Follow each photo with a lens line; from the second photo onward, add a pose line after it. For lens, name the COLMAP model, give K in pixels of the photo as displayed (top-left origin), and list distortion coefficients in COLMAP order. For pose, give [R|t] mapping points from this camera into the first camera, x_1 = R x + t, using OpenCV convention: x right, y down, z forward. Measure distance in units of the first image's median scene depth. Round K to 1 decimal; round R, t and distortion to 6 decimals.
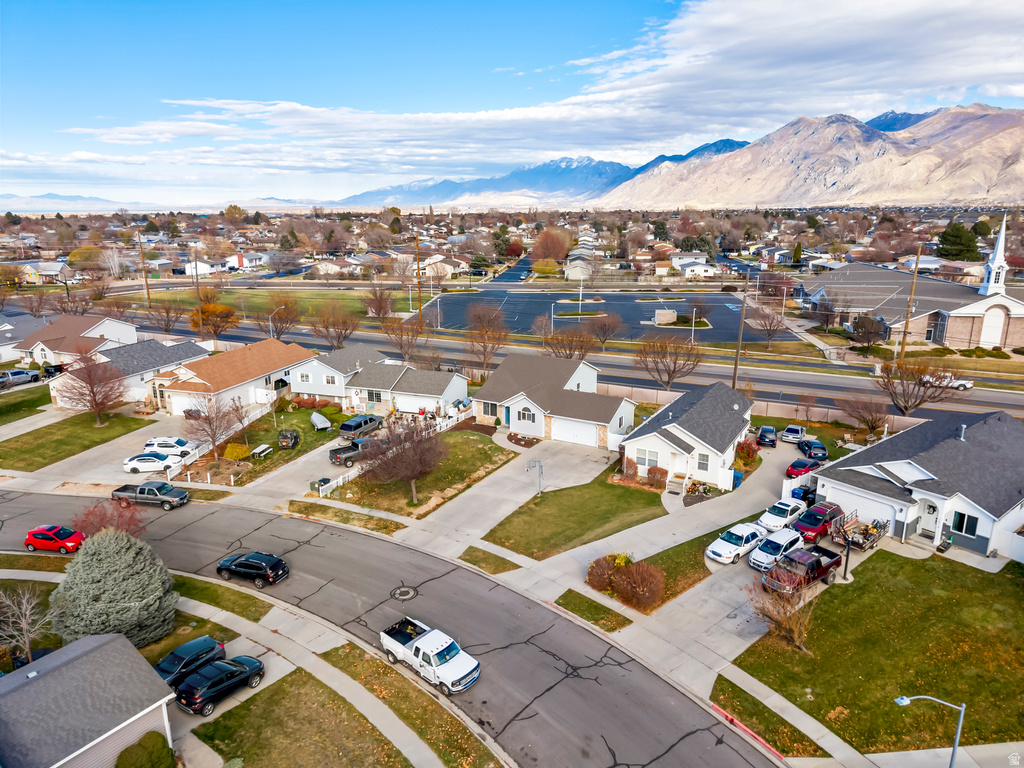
lens RADIAL K [[678.6, 0, 512.0], [0, 678.6, 384.0], [0, 0, 1]] dist [0.057441, -0.050696]
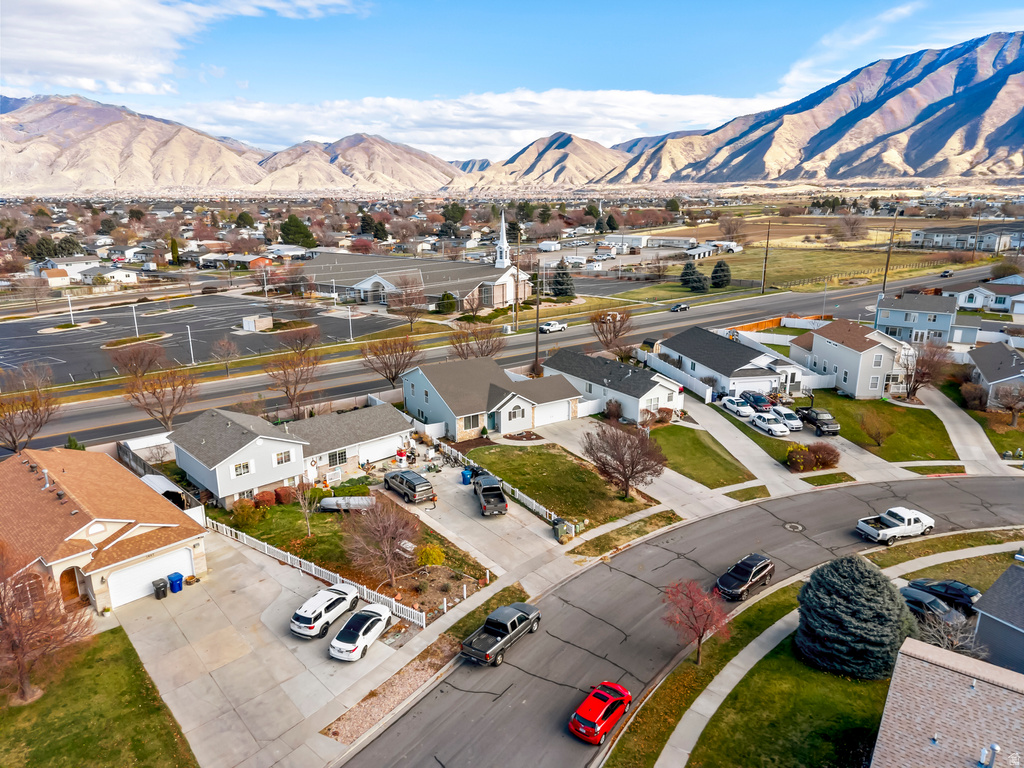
lens RADIAL K [[678.6, 0, 512.0], [0, 678.6, 384.0], [0, 0, 1]] dist [0.057441, -0.050696]
pose [[0.450538, -0.235993, 0.861001, -0.856468], [0.224634, 0.963367, 0.146506, -0.148962], [-0.864034, 0.127403, 0.487045, 0.489868]]
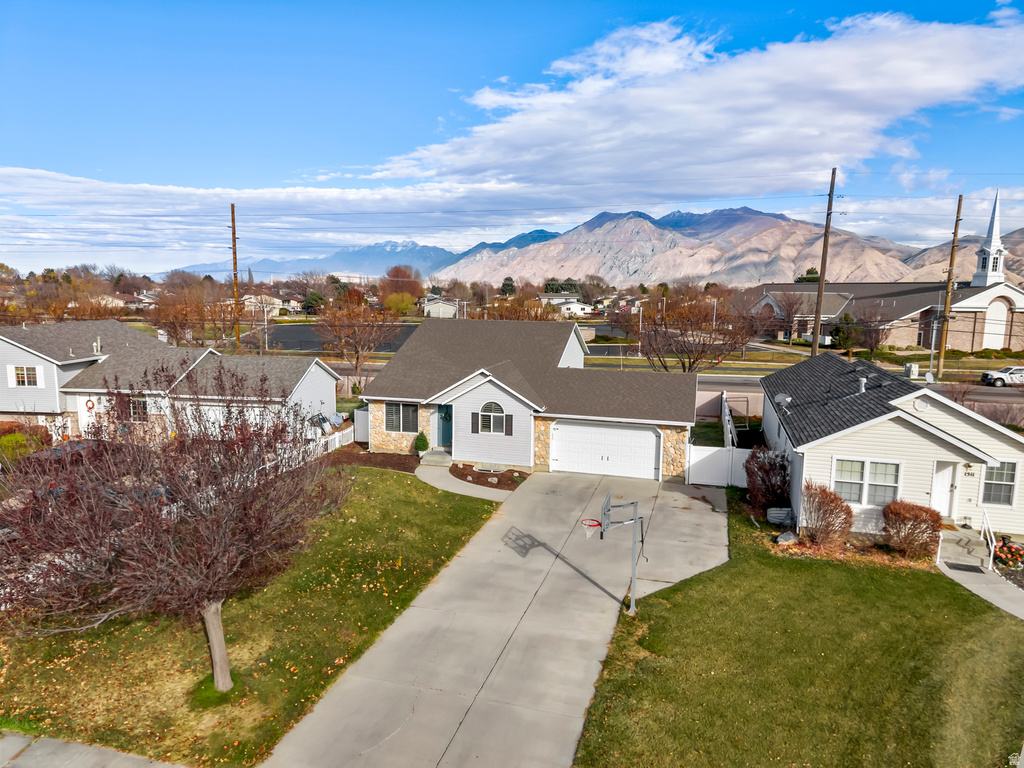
lens RADIAL K [[684.2, 0, 512.0], [0, 684.2, 384.0], [0, 0, 1]] dist [0.004324, -0.004043]
pose [[0.969247, -0.018286, 0.245410, -0.075738], [0.046352, 0.992952, -0.109079, 0.071414], [-0.241685, 0.117100, 0.963263, 0.552935]]
